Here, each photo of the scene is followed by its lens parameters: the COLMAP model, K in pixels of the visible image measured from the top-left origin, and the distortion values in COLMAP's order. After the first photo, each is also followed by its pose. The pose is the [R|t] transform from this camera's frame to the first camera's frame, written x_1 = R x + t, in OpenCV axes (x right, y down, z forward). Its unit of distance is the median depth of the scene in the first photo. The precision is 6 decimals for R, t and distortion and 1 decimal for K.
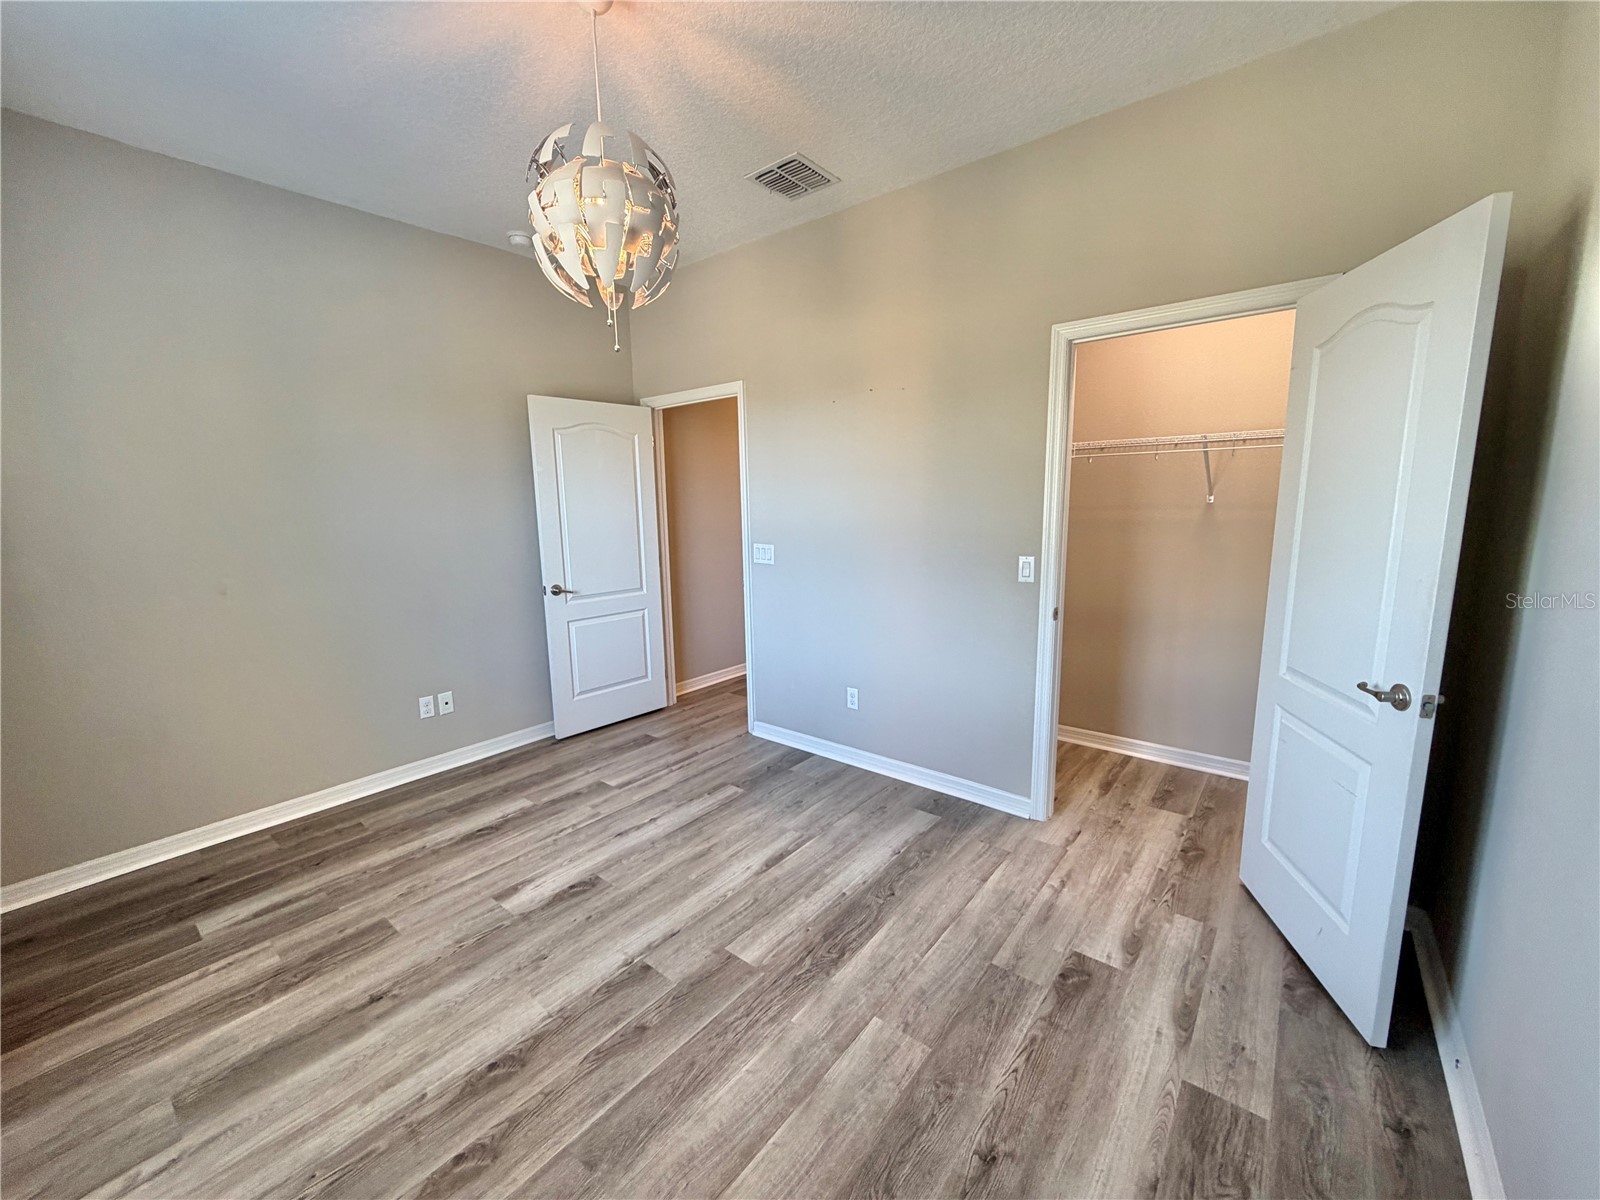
lens RADIAL K [[637.9, 0, 795.7], [0, 637.9, 601.4], [0, 0, 1]] dist [0.000823, 0.000162]
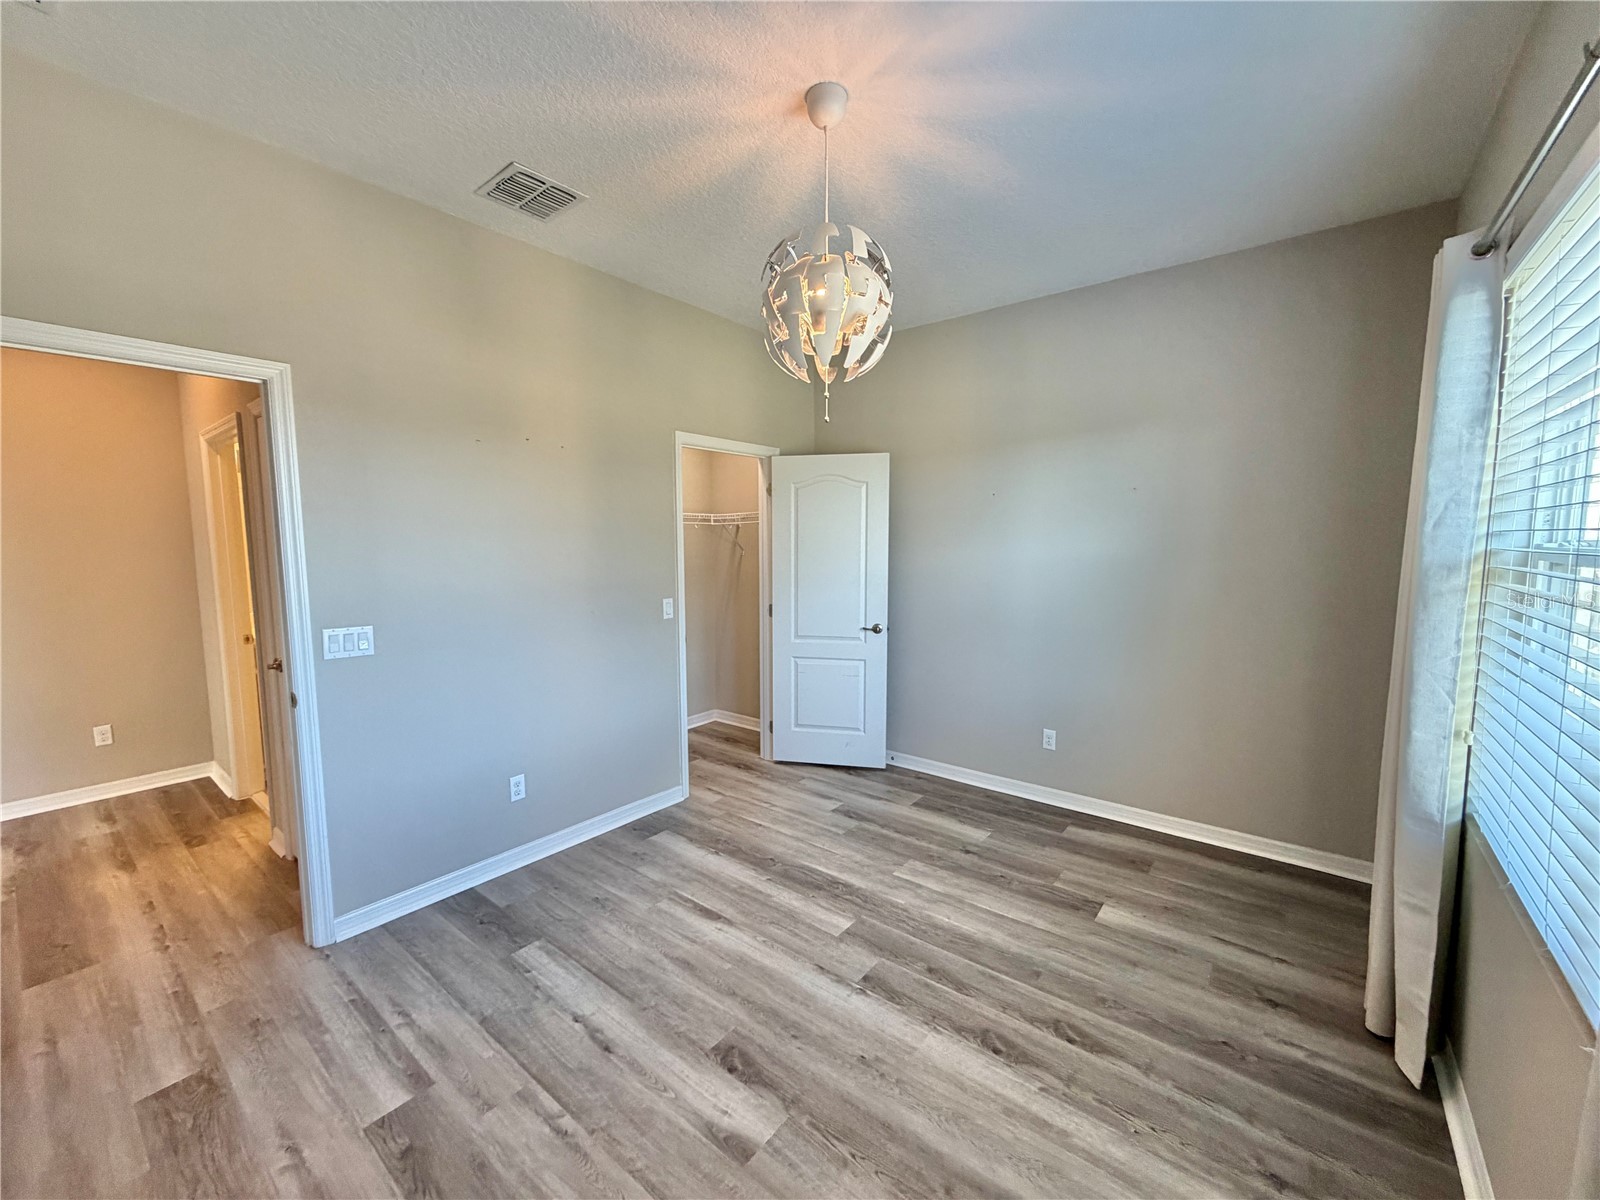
lens RADIAL K [[637.9, 0, 795.7], [0, 637.9, 601.4], [0, 0, 1]] dist [0.000823, 0.000162]
pose [[-0.007239, -0.077152, 0.996993, -1.155102], [0.163435, 0.983521, 0.077296, -0.152078], [-0.986528, 0.163503, 0.005489, 0.910840]]
